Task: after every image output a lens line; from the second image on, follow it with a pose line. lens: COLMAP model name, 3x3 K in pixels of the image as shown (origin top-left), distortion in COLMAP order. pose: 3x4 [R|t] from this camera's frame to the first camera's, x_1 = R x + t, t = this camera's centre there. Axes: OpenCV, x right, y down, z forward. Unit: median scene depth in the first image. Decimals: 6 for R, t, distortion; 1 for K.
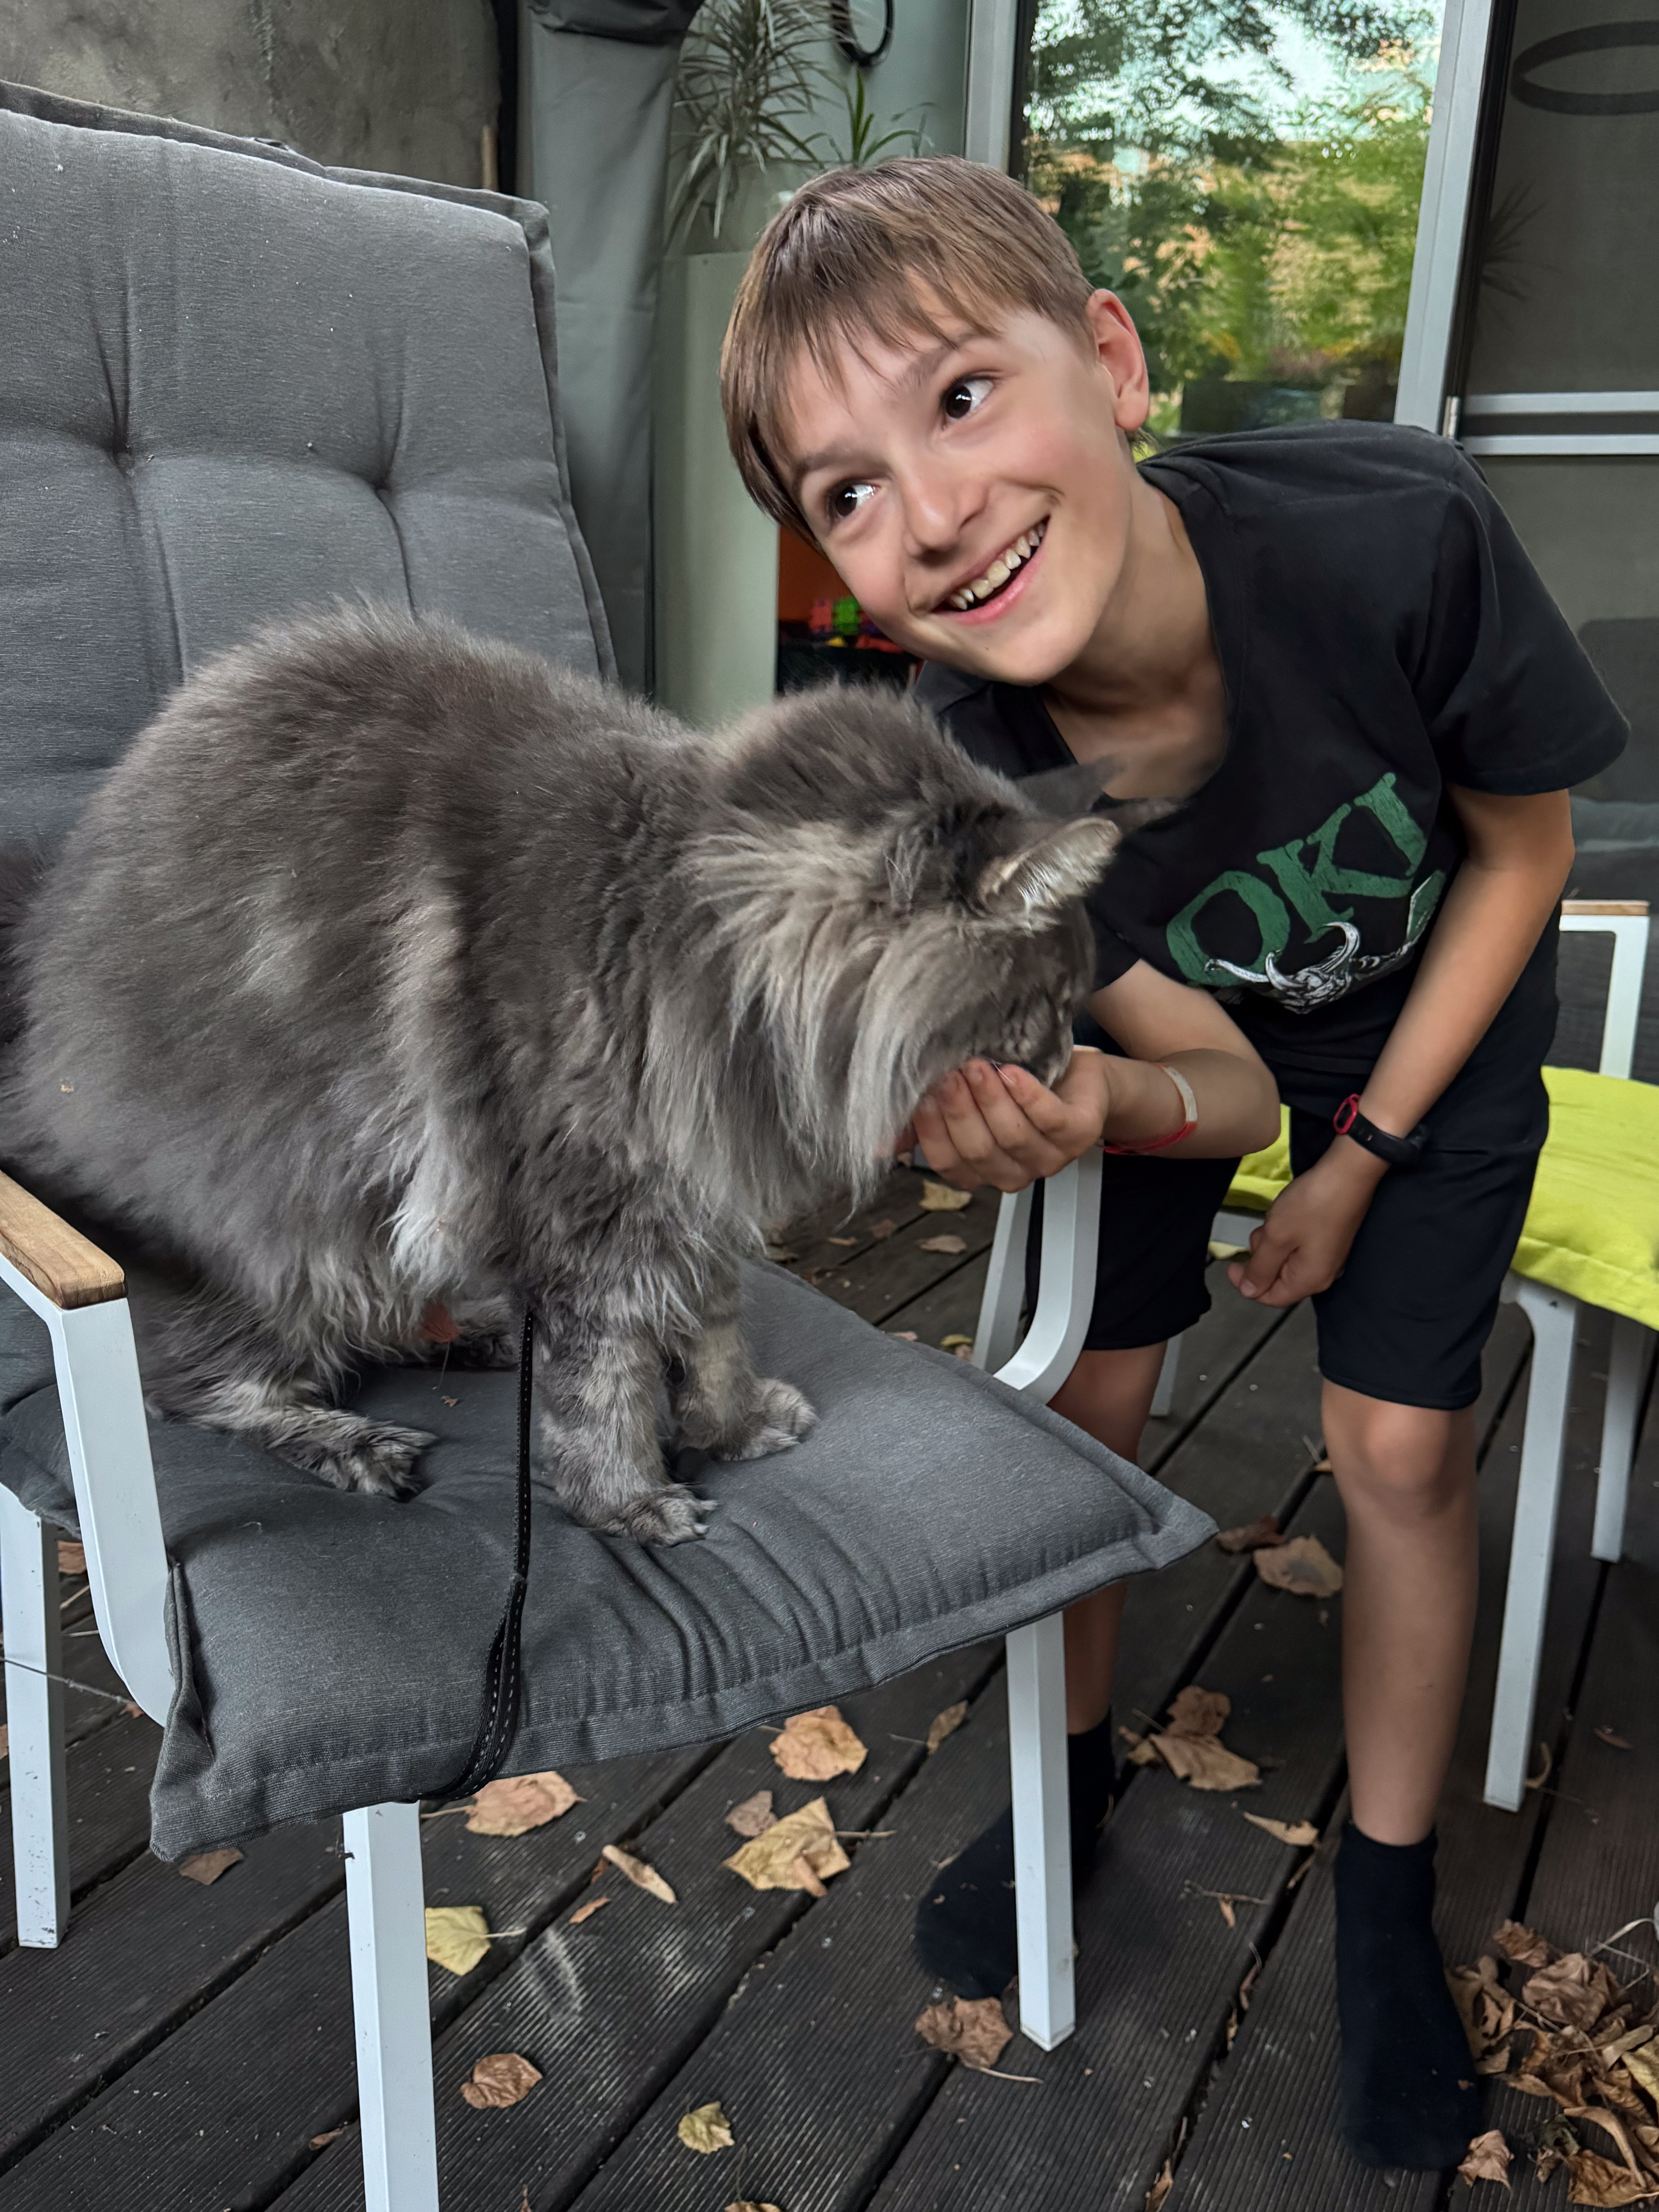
lens RADIAL K [[1710.8, 0, 869.1], [0, 1710.8, 1110.9], [0, 0, 1]] dist [0.031305, -0.034572]
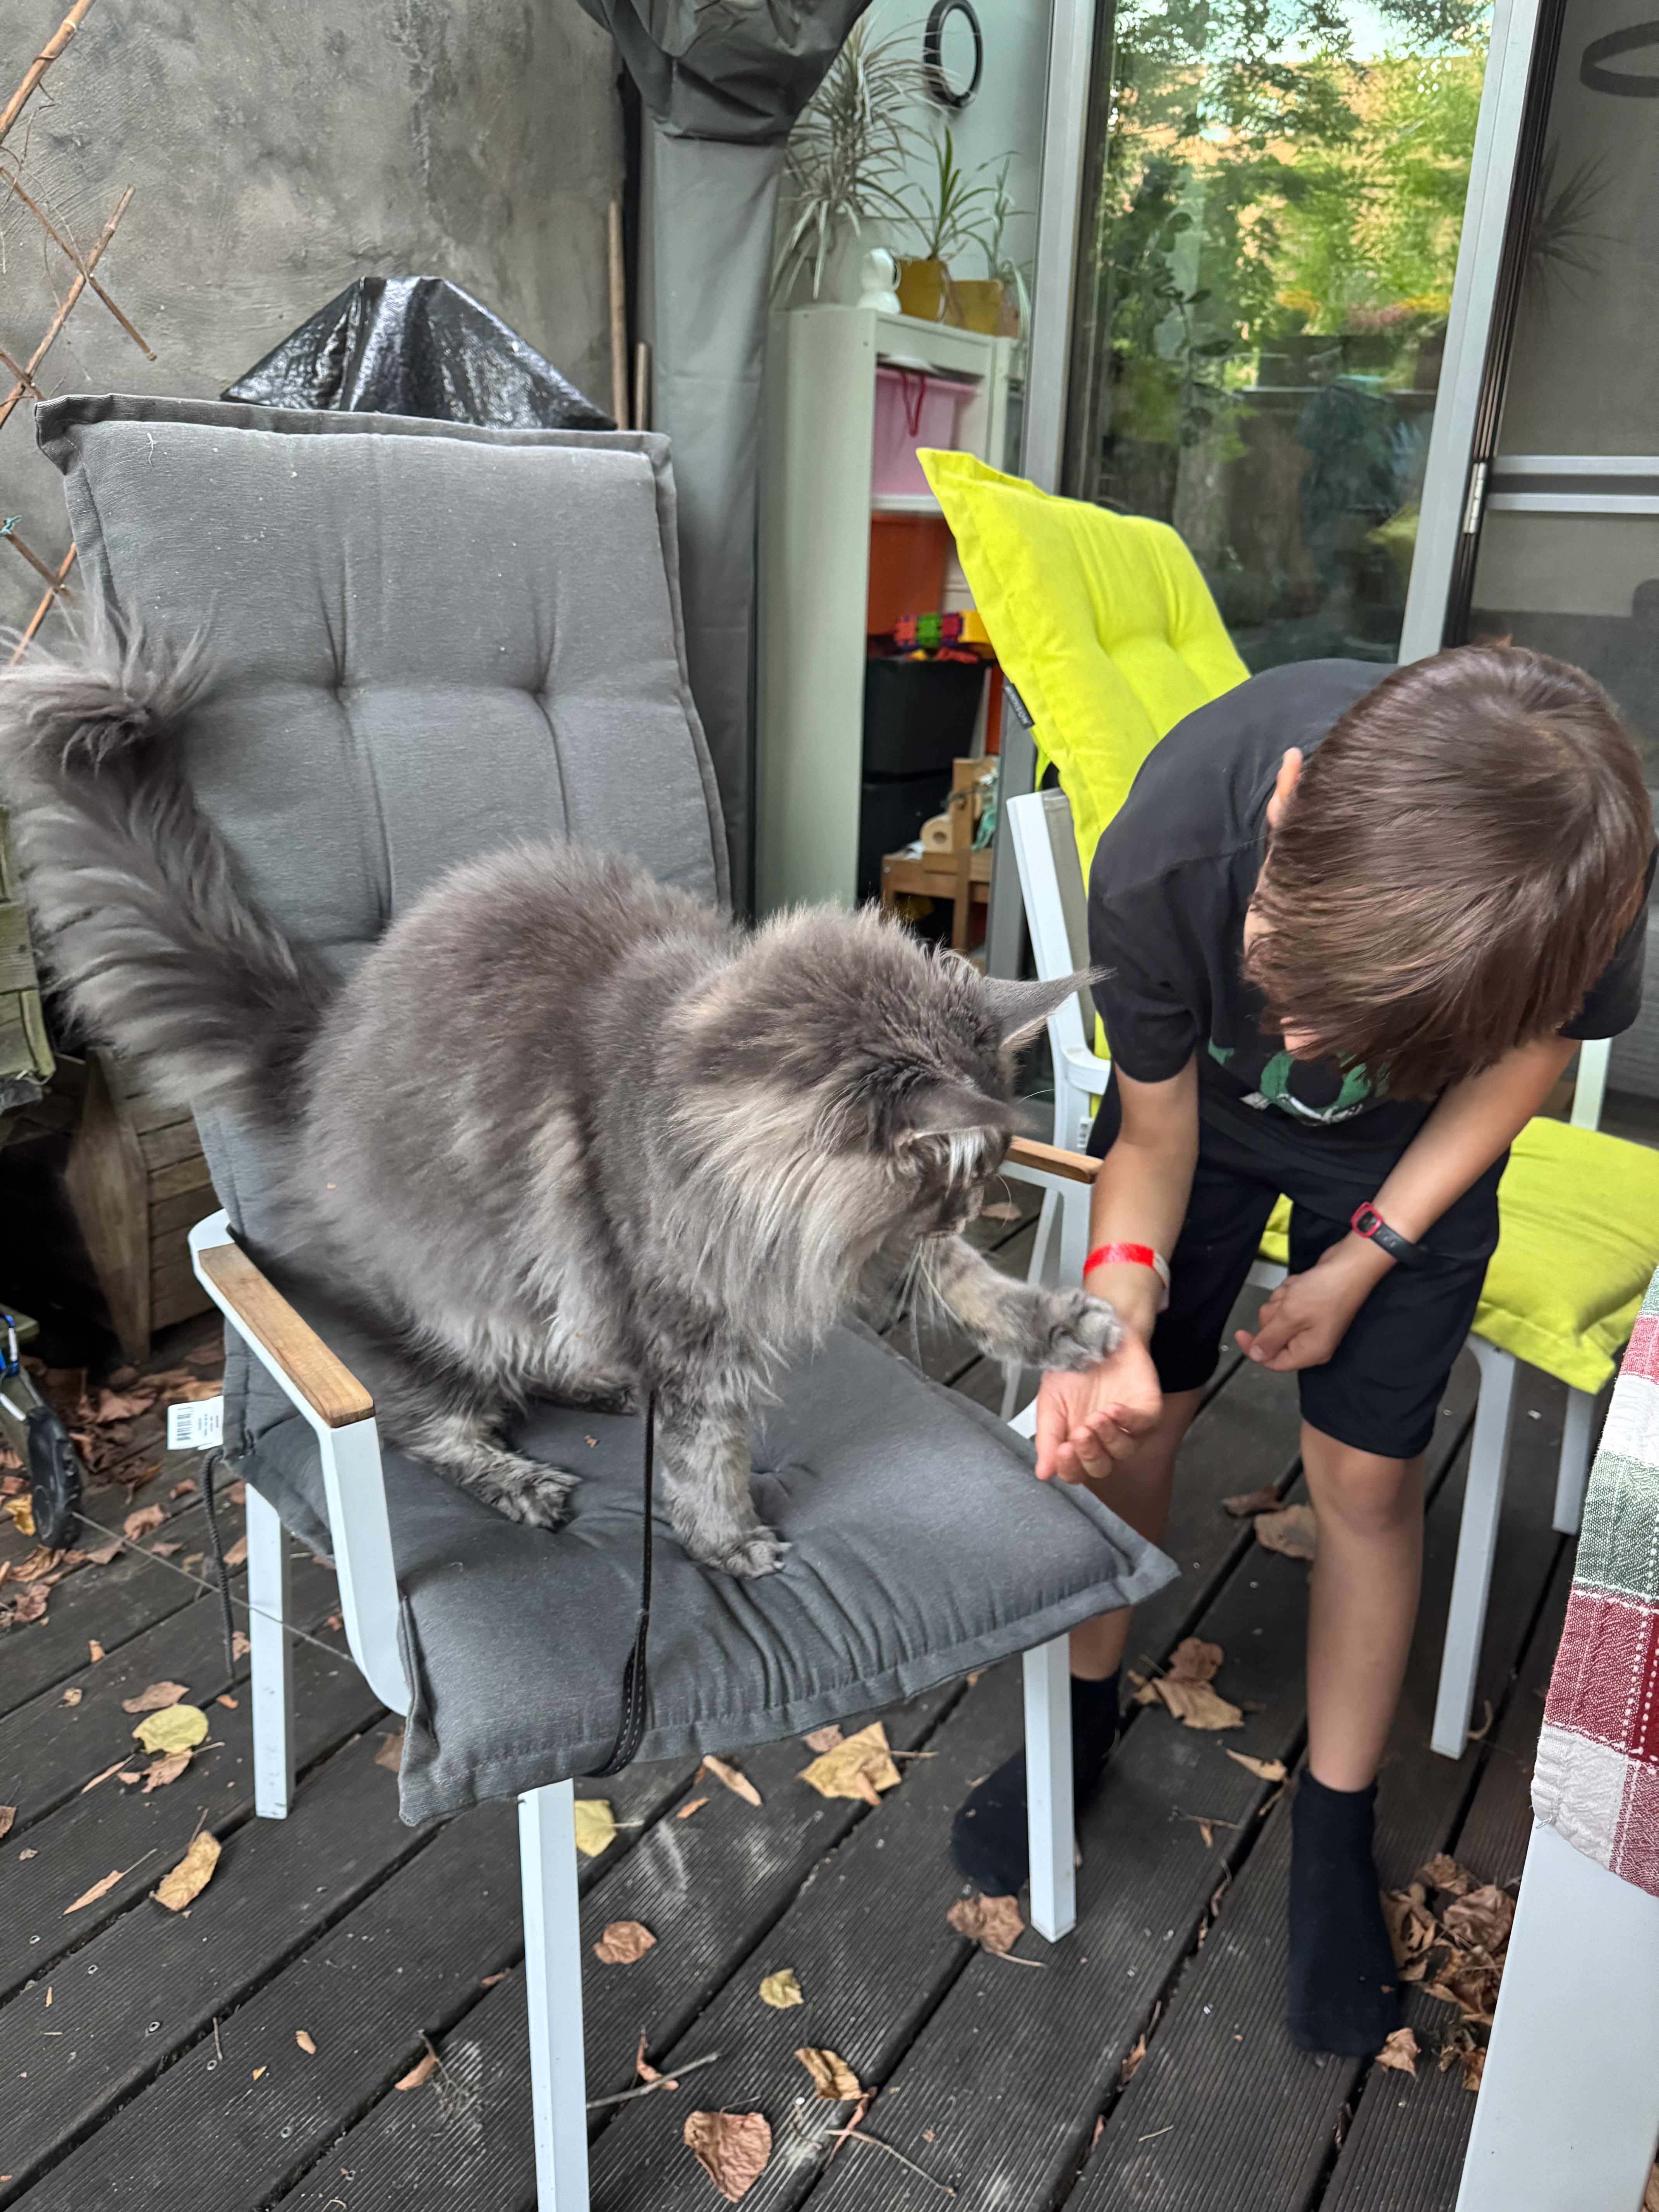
lens RADIAL K [[1570.2, 0, 829.5], [0, 1570.2, 1106.0], [0, 0, 1]] dist [0.007813, -0.003274]
pose [[0.997040, 0.016103, -0.075175, 0.017529], [-0.012723, 0.998896, 0.045227, -0.113775], [0.075821, -0.044136, 0.996144, -0.130760]]
